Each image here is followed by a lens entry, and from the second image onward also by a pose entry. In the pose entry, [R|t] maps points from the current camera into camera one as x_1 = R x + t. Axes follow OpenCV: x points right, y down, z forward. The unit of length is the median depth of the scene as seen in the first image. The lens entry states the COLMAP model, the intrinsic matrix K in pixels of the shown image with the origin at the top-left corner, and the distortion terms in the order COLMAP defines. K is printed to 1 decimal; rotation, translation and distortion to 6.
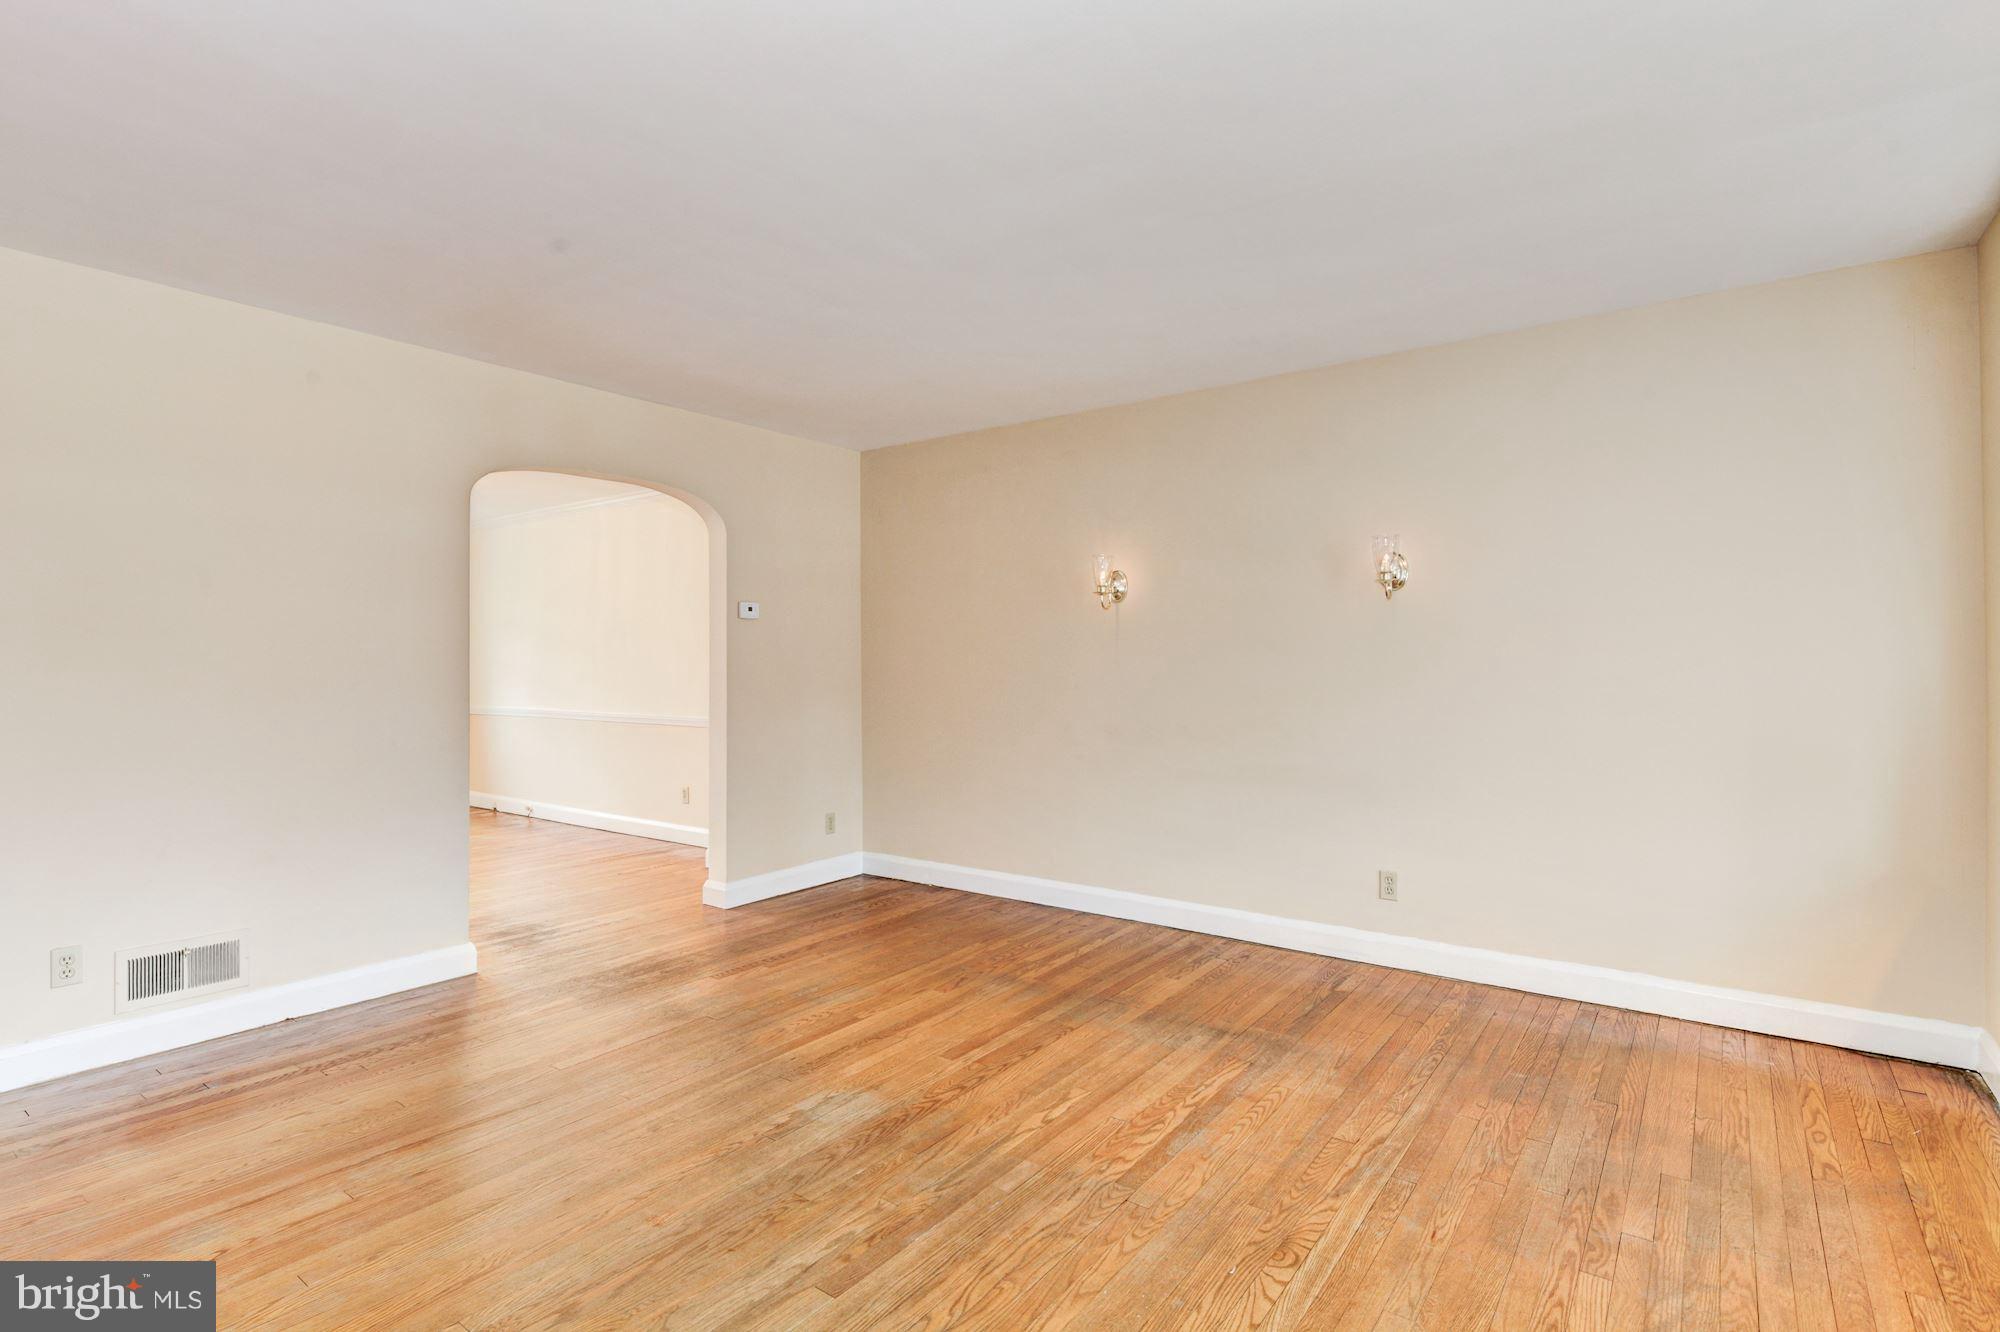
lens RADIAL K [[969.3, 0, 993.4], [0, 969.3, 658.9], [0, 0, 1]] dist [0.007945, -0.005306]
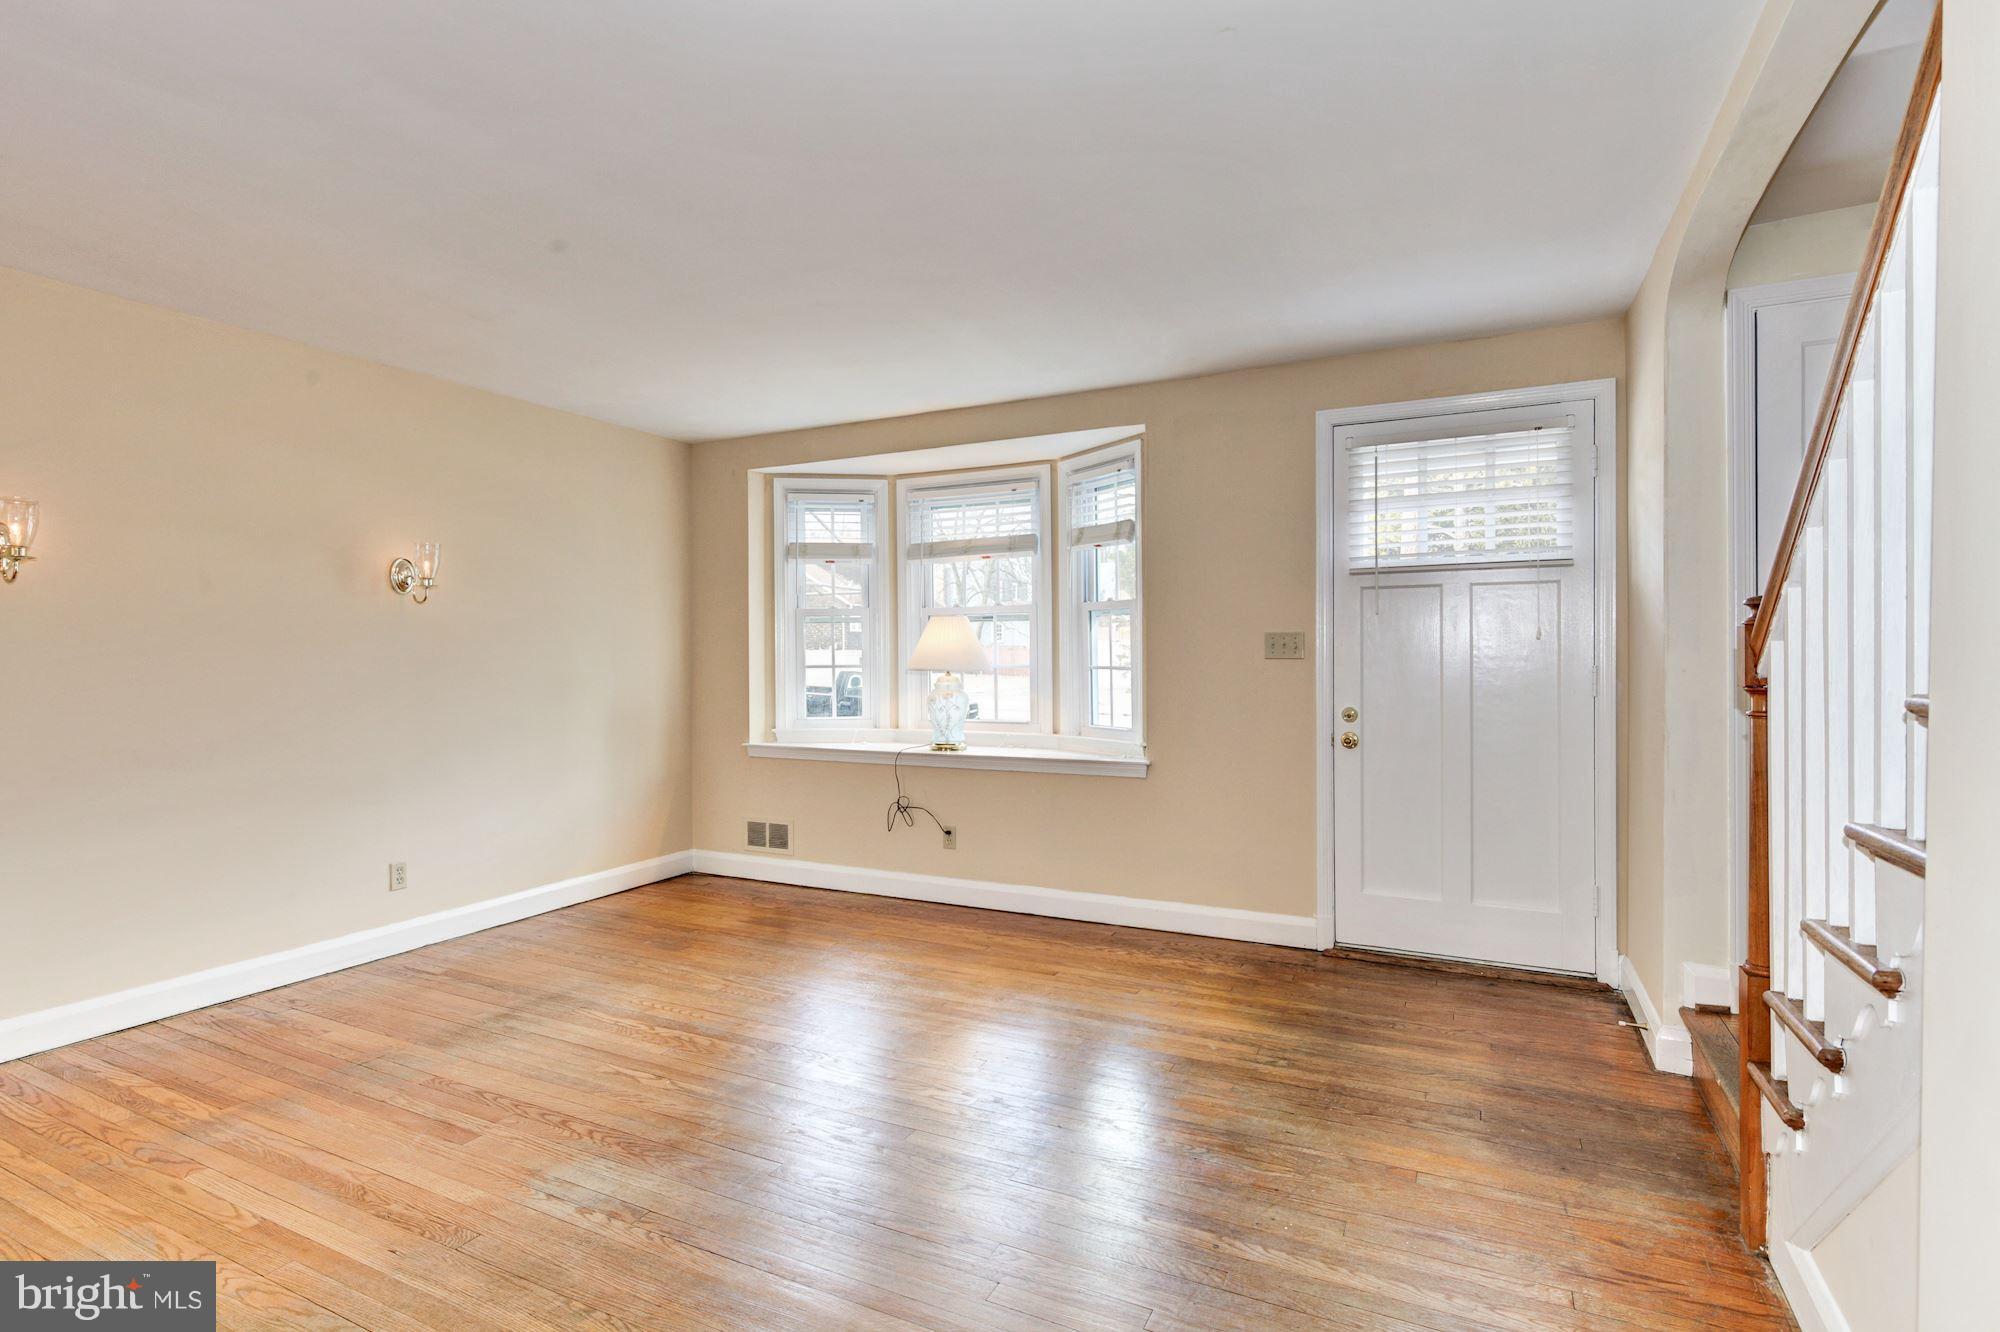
lens RADIAL K [[969.3, 0, 993.4], [0, 969.3, 658.9], [0, 0, 1]] dist [0.007945, -0.005306]
pose [[-0.175473, 0.000505, 0.984484, -0.881426], [0.003410, 0.999994, 0.000095, 0.001184], [-0.984478, 0.003374, -0.175473, 0.657322]]
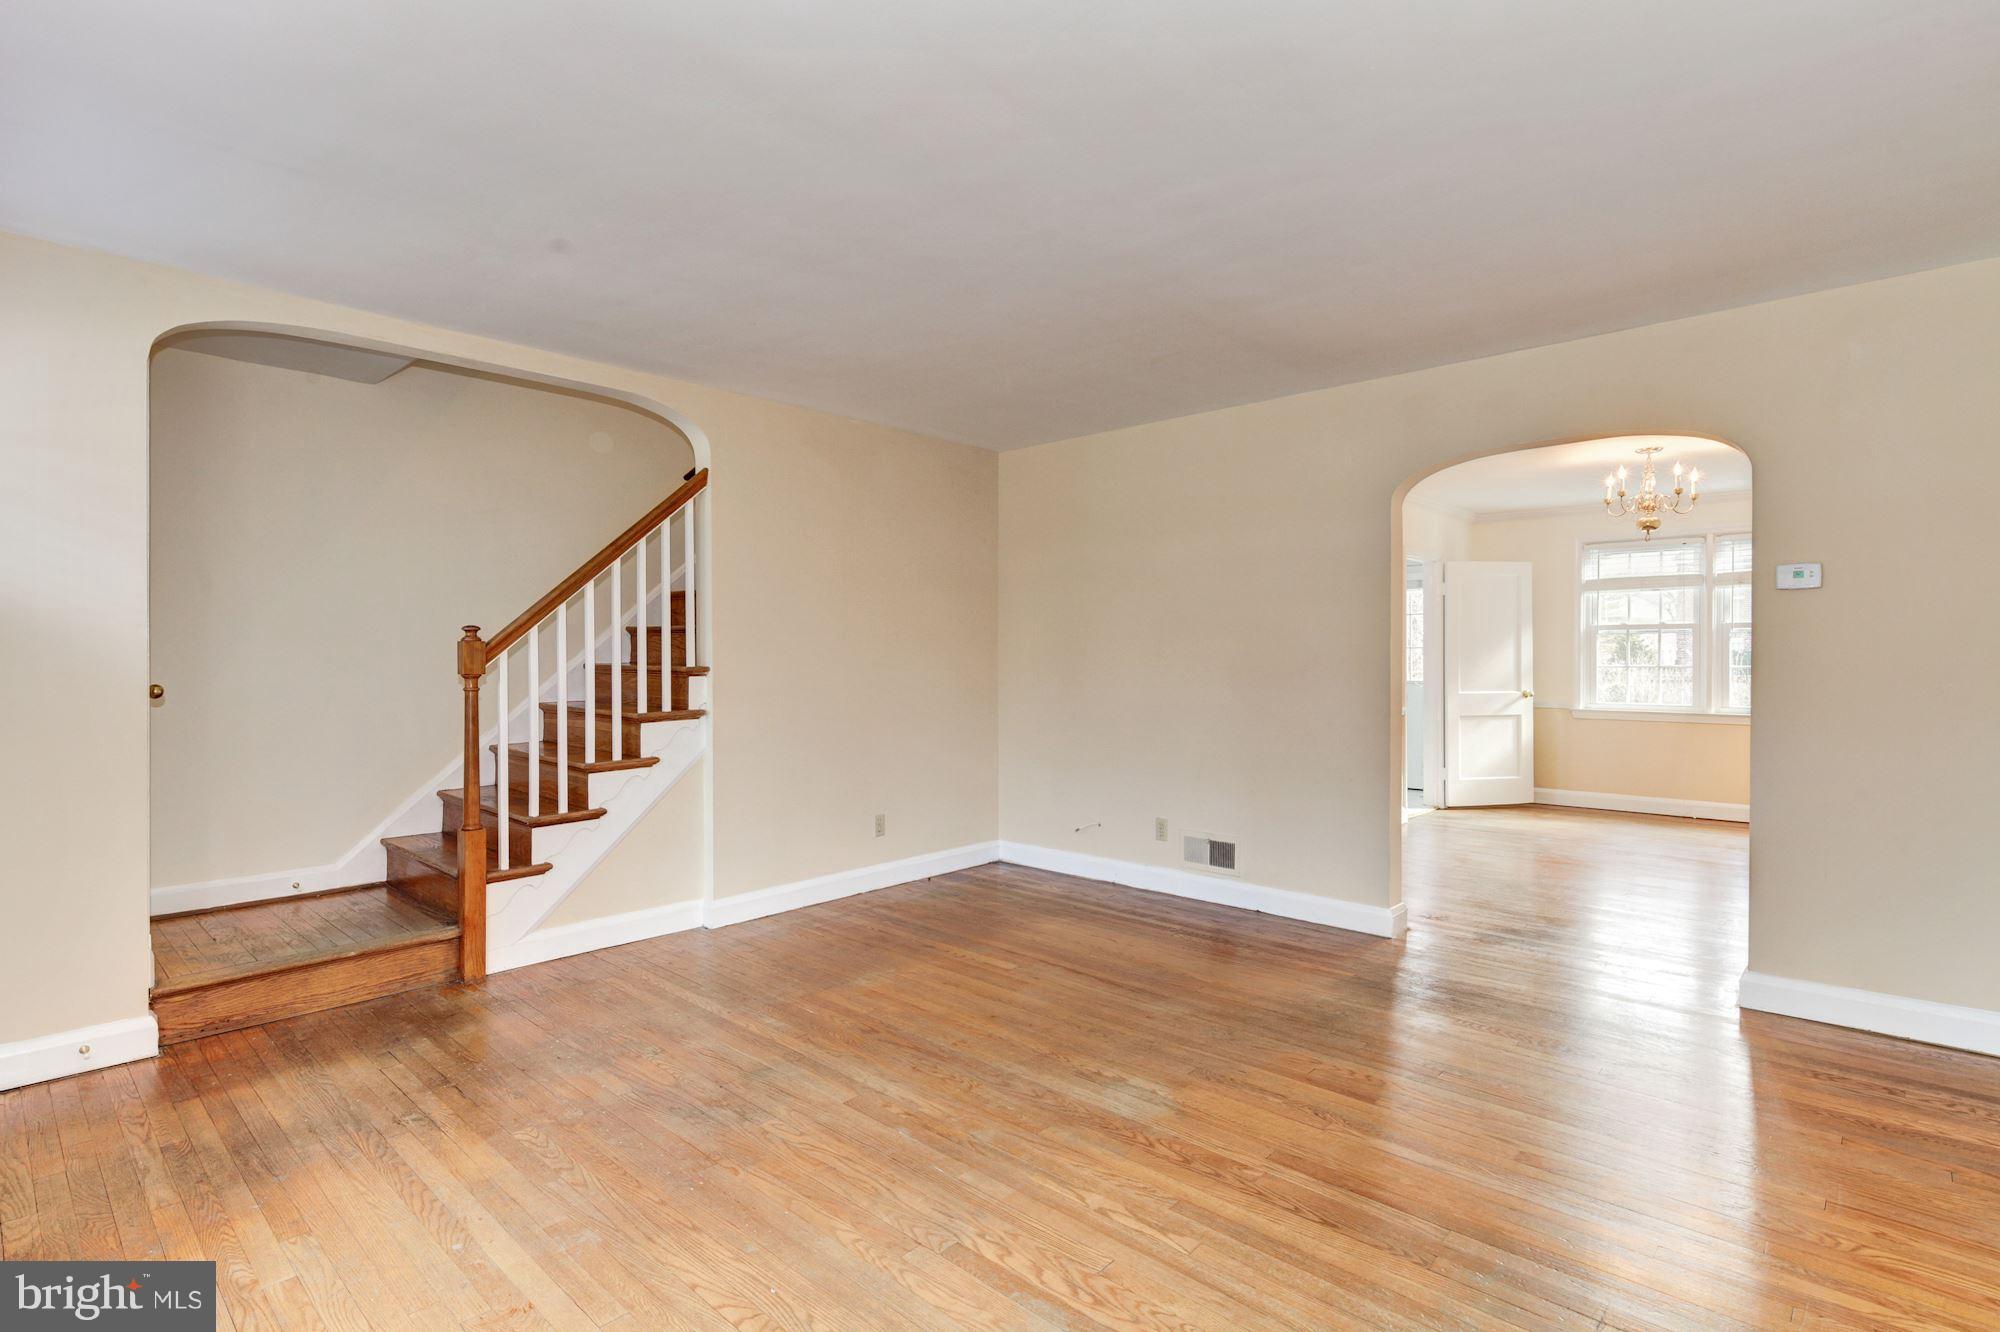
lens RADIAL K [[969.3, 0, 993.4], [0, 969.3, 658.9], [0, 0, 1]] dist [0.007945, -0.005306]
pose [[-0.109284, 0.009651, -0.993964, 0.713761], [0.006234, 0.999940, 0.009024, -0.004467], [0.993991, -0.005210, -0.109337, 0.803447]]
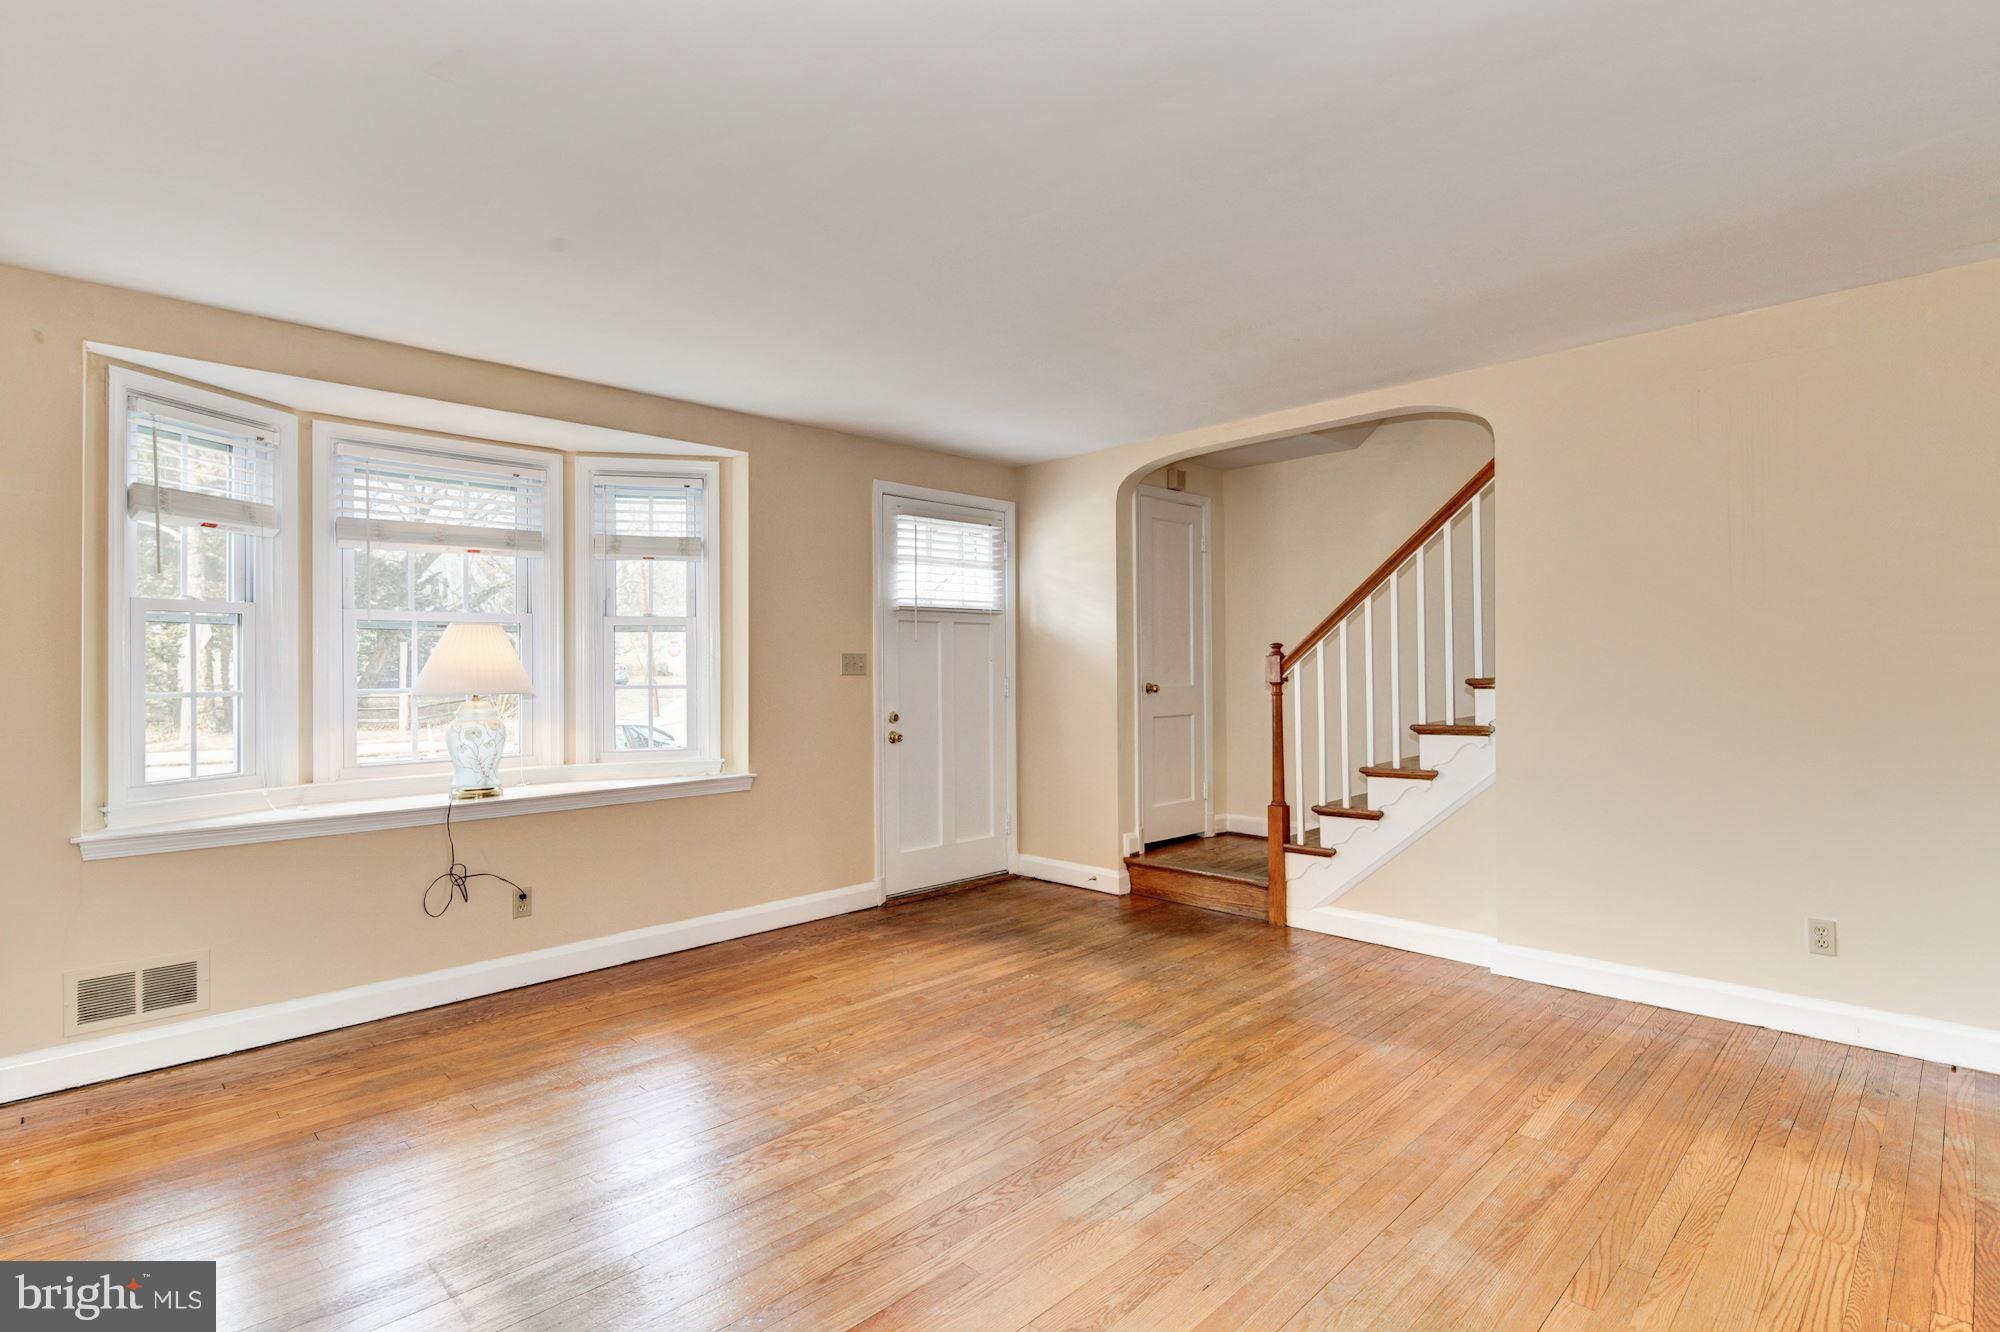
lens RADIAL K [[969.3, 0, 993.4], [0, 969.3, 658.9], [0, 0, 1]] dist [0.007945, -0.005306]
pose [[-0.988340, 0.014666, 0.151553, -0.160148], [0.012774, 0.999828, -0.013456, 0.000649], [-0.151724, -0.011363, -0.988358, 1.550275]]
